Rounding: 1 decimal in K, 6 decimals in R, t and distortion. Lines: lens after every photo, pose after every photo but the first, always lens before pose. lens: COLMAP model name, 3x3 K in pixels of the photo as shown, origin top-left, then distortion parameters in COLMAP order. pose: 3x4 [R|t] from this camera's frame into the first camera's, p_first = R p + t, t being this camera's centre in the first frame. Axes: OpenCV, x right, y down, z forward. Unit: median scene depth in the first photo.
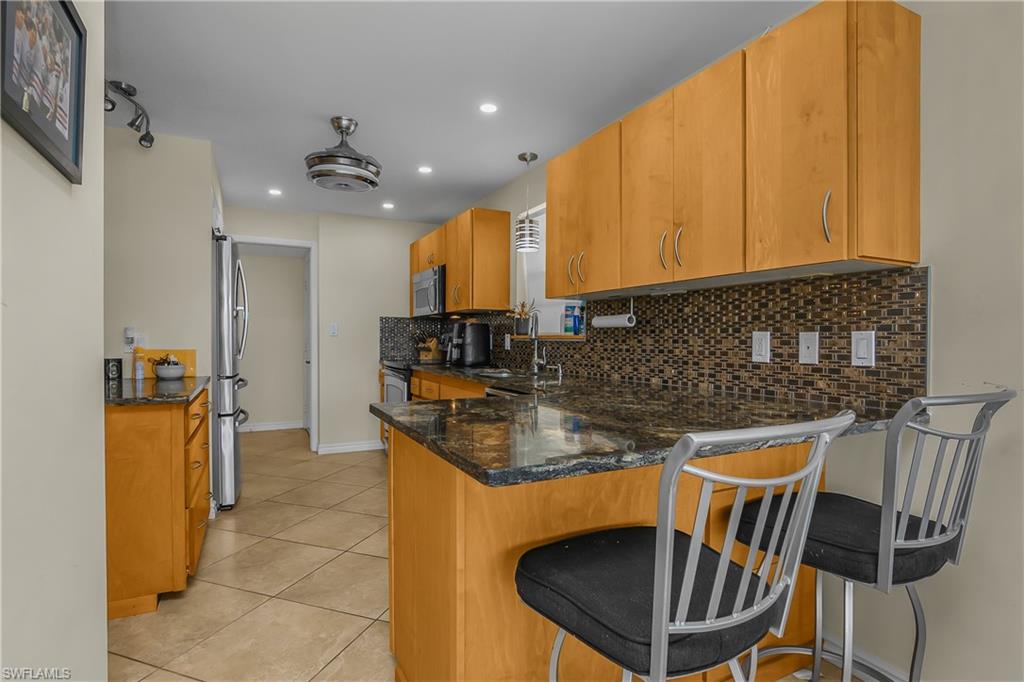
lens RADIAL K [[516.3, 0, 512.0], [0, 516.3, 341.0], [0, 0, 1]] dist [-0.003222, -0.000521]
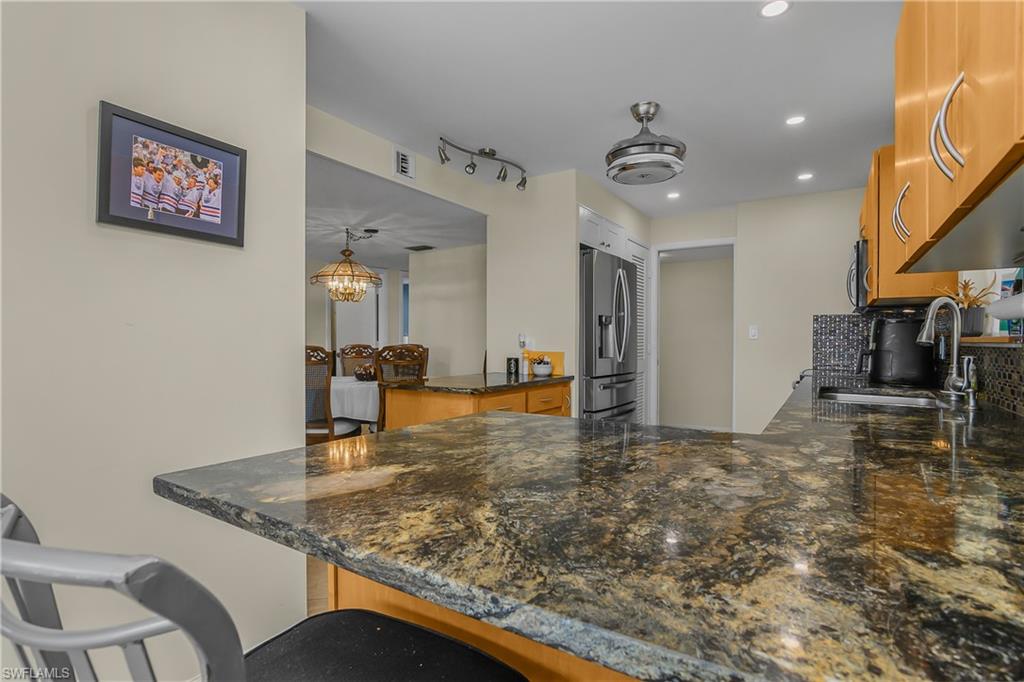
lens RADIAL K [[516.3, 0, 512.0], [0, 516.3, 341.0], [0, 0, 1]] dist [-0.003222, -0.000521]
pose [[0.521262, -0.002862, -0.853392, 0.307776], [-0.003477, 0.999979, -0.005478, -0.001214], [0.853390, 0.005823, 0.521241, 0.294713]]
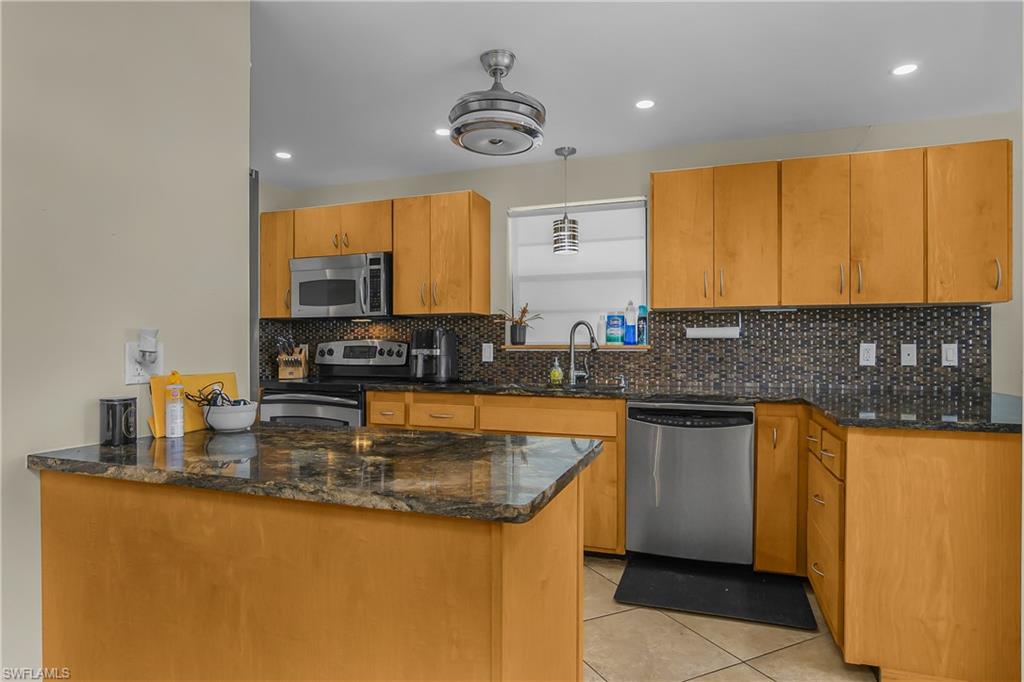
lens RADIAL K [[567.8, 0, 511.3], [0, 567.8, 348.2], [0, 0, 1]] dist [-0.033278, -0.000012]
pose [[0.723422, -0.004316, 0.690393, -0.798498], [0.005358, 0.999985, 0.000637, -0.007416], [-0.690385, 0.003239, 0.723435, 0.371941]]
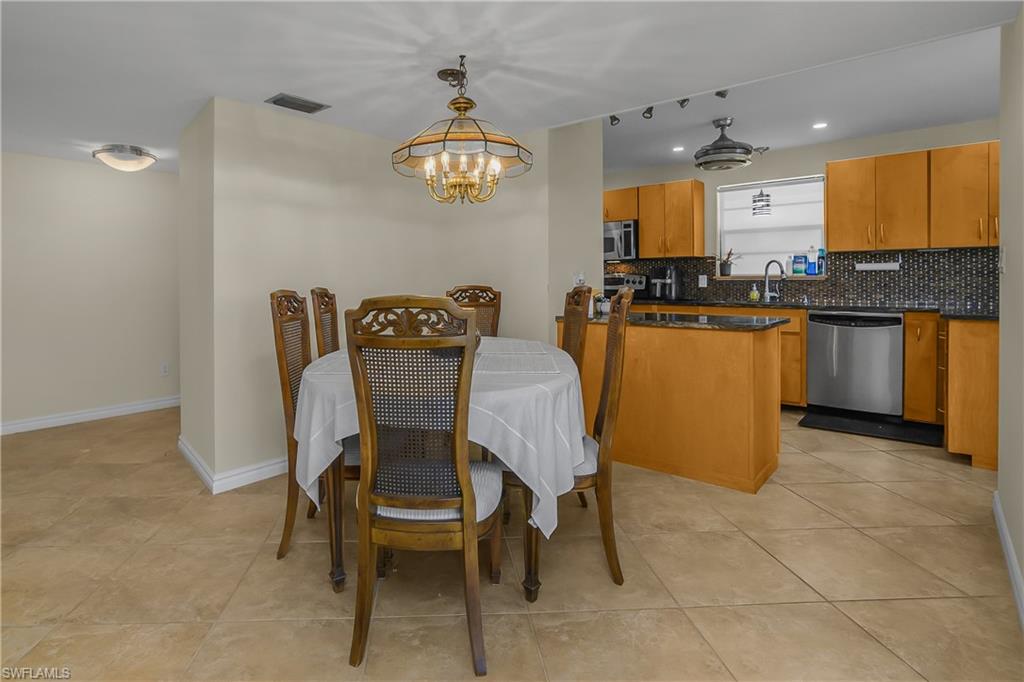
lens RADIAL K [[532.0, 0, 453.0], [0, 532.0, 282.4], [0, 0, 1]] dist [-0.003495, -0.001300]
pose [[0.937554, -0.010220, 0.347690, -1.364350], [0.010756, 0.999942, 0.000388, -0.003432], [-0.347674, 0.003376, 0.937609, -0.059772]]
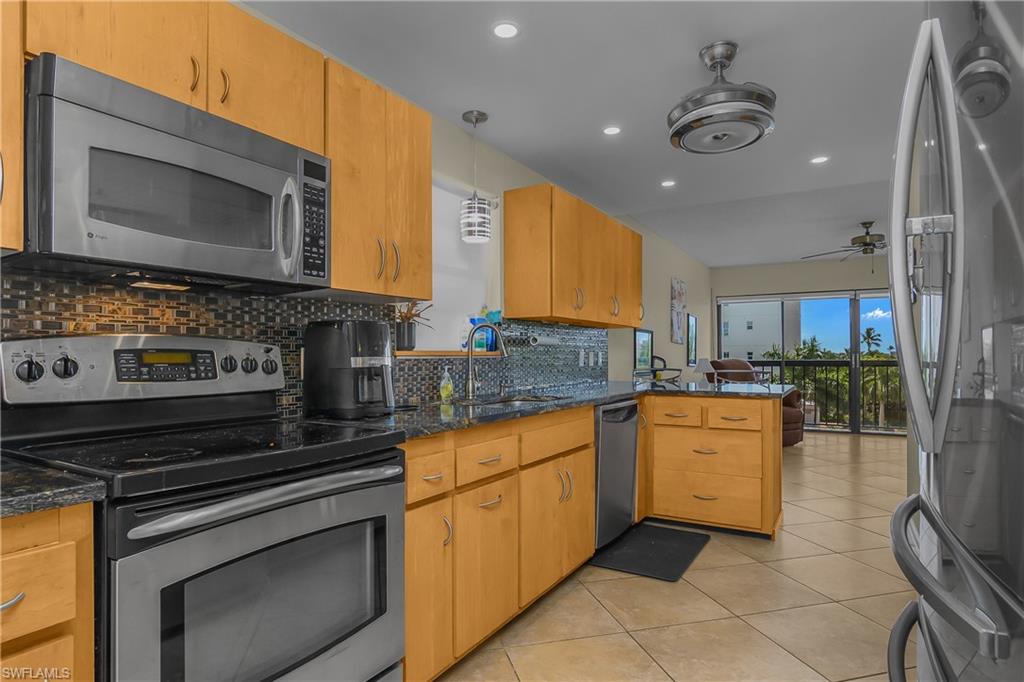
lens RADIAL K [[567.8, 0, 511.3], [0, 567.8, 348.2], [0, 0, 1]] dist [-0.033278, -0.000012]
pose [[-0.539149, 0.010044, 0.842150, -0.755003], [0.006960, 0.999948, -0.007470, -0.009343], [-0.842181, 0.001833, -0.539191, 1.530652]]
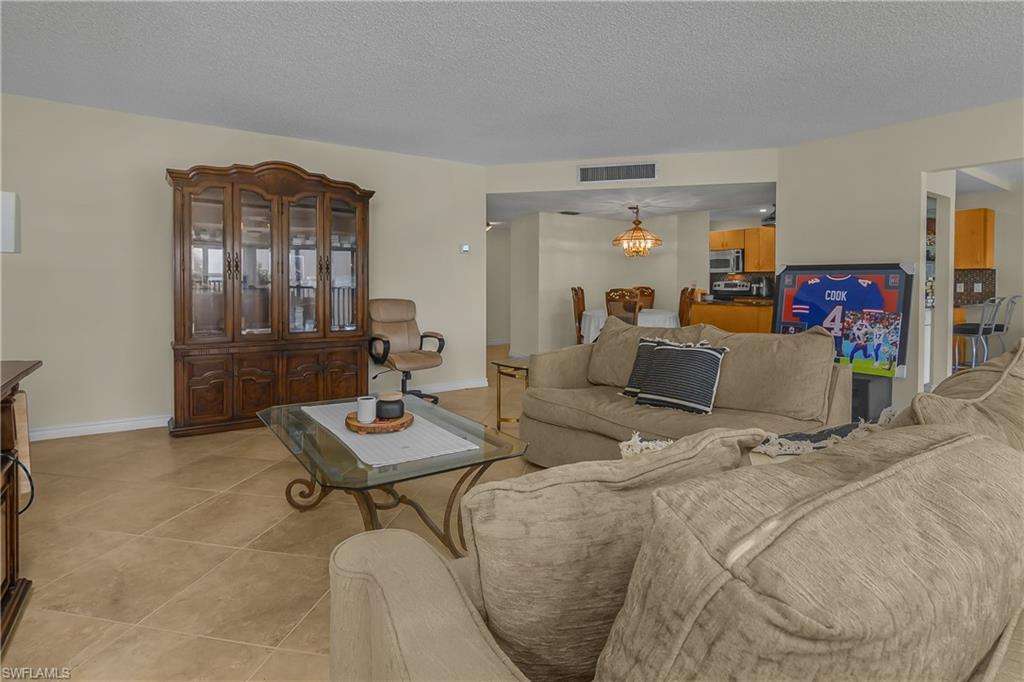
lens RADIAL K [[532.2, 0, 517.0], [0, 532.2, 287.0], [0, 0, 1]] dist [-0.004484, -0.000869]
pose [[0.988729, -0.000241, 0.149716, -1.871988], [-0.000482, 0.999988, 0.004791, -0.005260], [-0.149716, -0.004809, 0.988717, -1.367385]]
